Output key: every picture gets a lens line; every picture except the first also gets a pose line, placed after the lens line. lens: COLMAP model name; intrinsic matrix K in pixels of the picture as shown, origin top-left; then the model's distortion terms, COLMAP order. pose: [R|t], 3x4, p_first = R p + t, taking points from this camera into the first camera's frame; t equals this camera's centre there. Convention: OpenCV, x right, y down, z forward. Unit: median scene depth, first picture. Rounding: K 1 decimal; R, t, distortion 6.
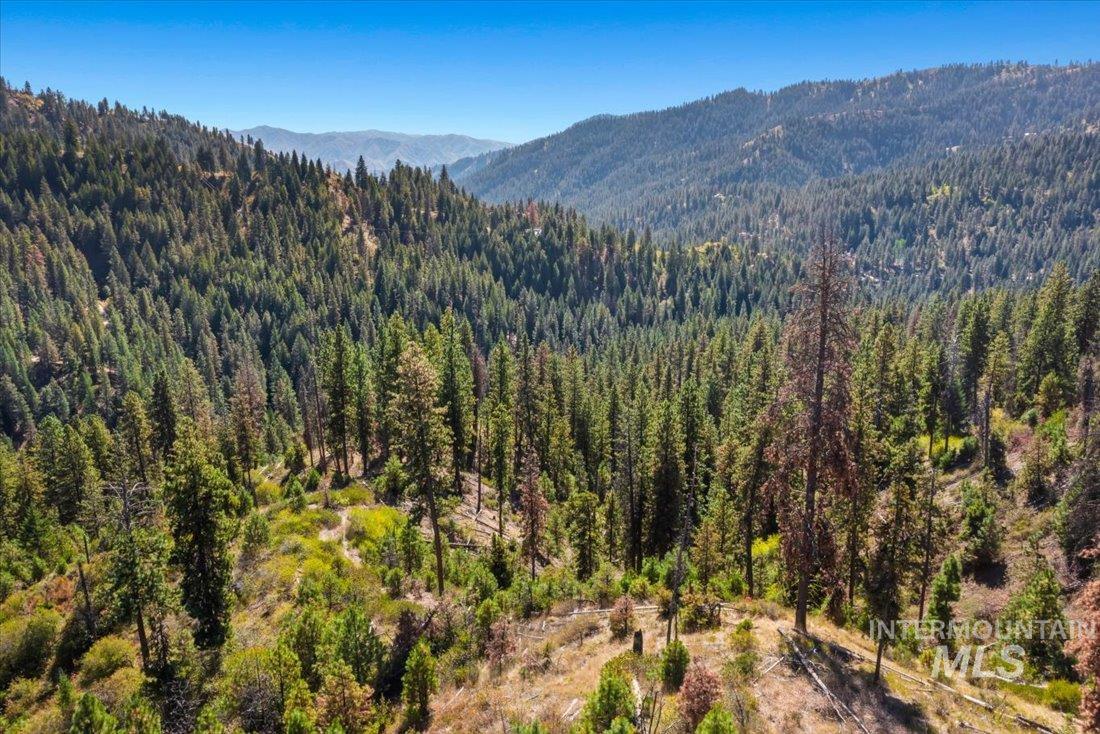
lens RADIAL K [[875.6, 0, 553.5], [0, 875.6, 372.1], [0, 0, 1]] dist [-0.011218, 0.007026]
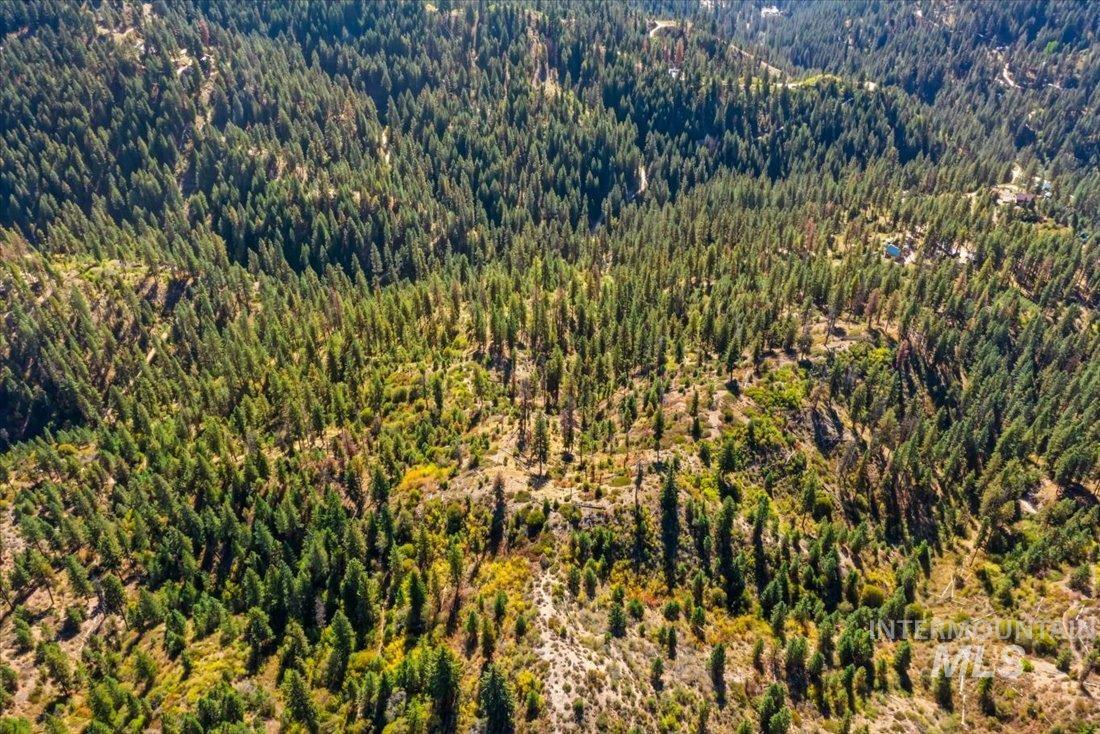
lens RADIAL K [[875.6, 0, 548.2], [0, 875.6, 368.9], [0, 0, 1]] dist [-0.011218, 0.007026]
pose [[0.961838, 0.152442, -0.227222, 0.191423], [-0.058560, 0.925871, 0.373274, -0.261447], [0.267281, -0.345723, 0.899465, -0.477813]]
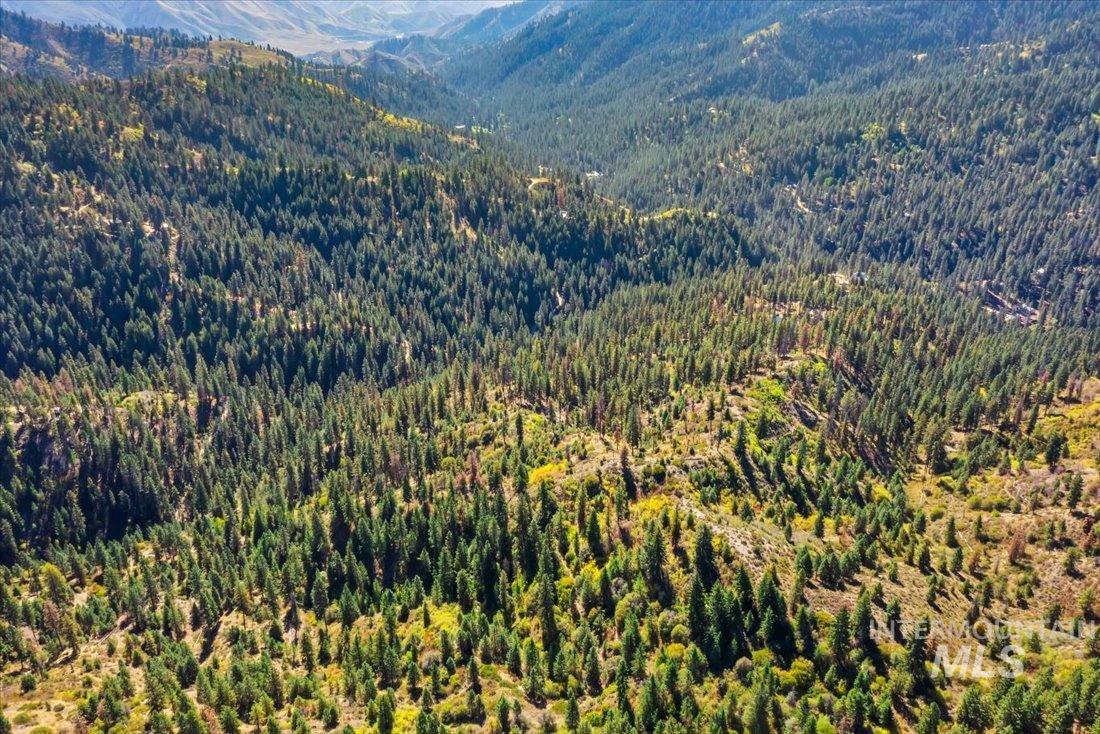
lens RADIAL K [[875.6, 0, 550.0], [0, 875.6, 366.4], [0, 0, 1]] dist [-0.011218, 0.007026]
pose [[0.999501, -0.000642, -0.031582, 0.006782], [0.006201, 0.984330, 0.176229, -0.191597], [0.030974, -0.176337, 0.983842, -0.742753]]
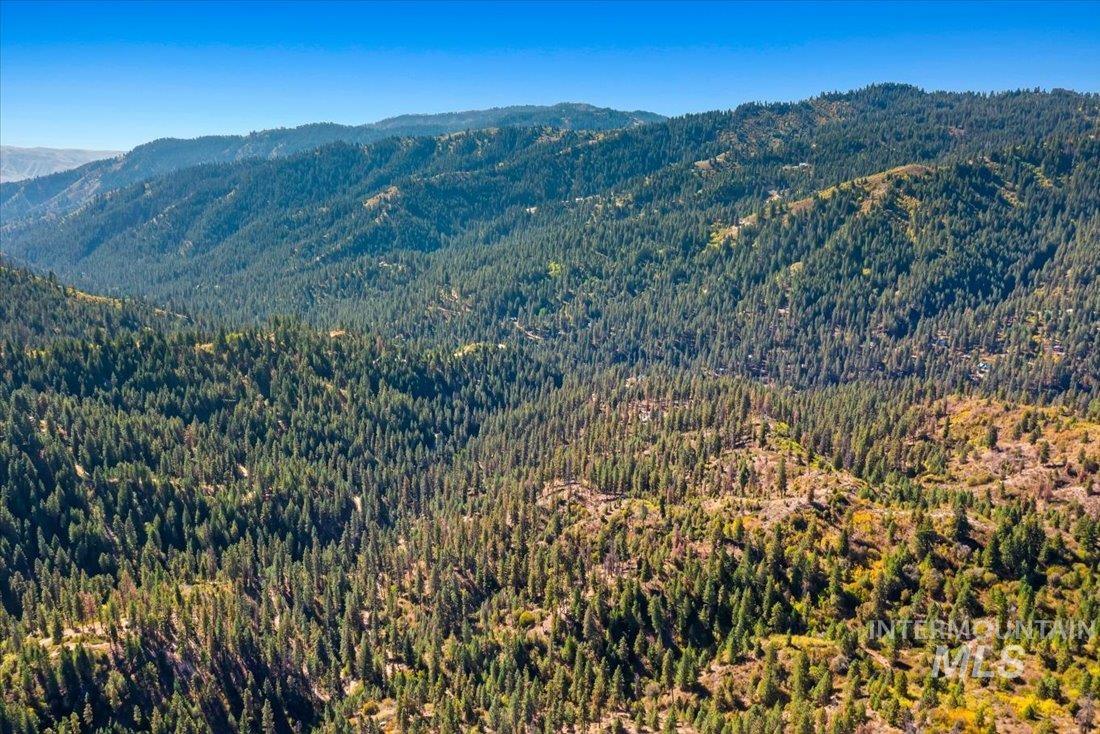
lens RADIAL K [[875.6, 0, 550.2], [0, 875.6, 367.2], [0, 0, 1]] dist [-0.011218, 0.007026]
pose [[0.874125, -0.132250, 0.467350, -0.634149], [0.129675, 0.990834, 0.037842, -0.192296], [-0.468071, 0.027525, 0.883262, -0.731036]]
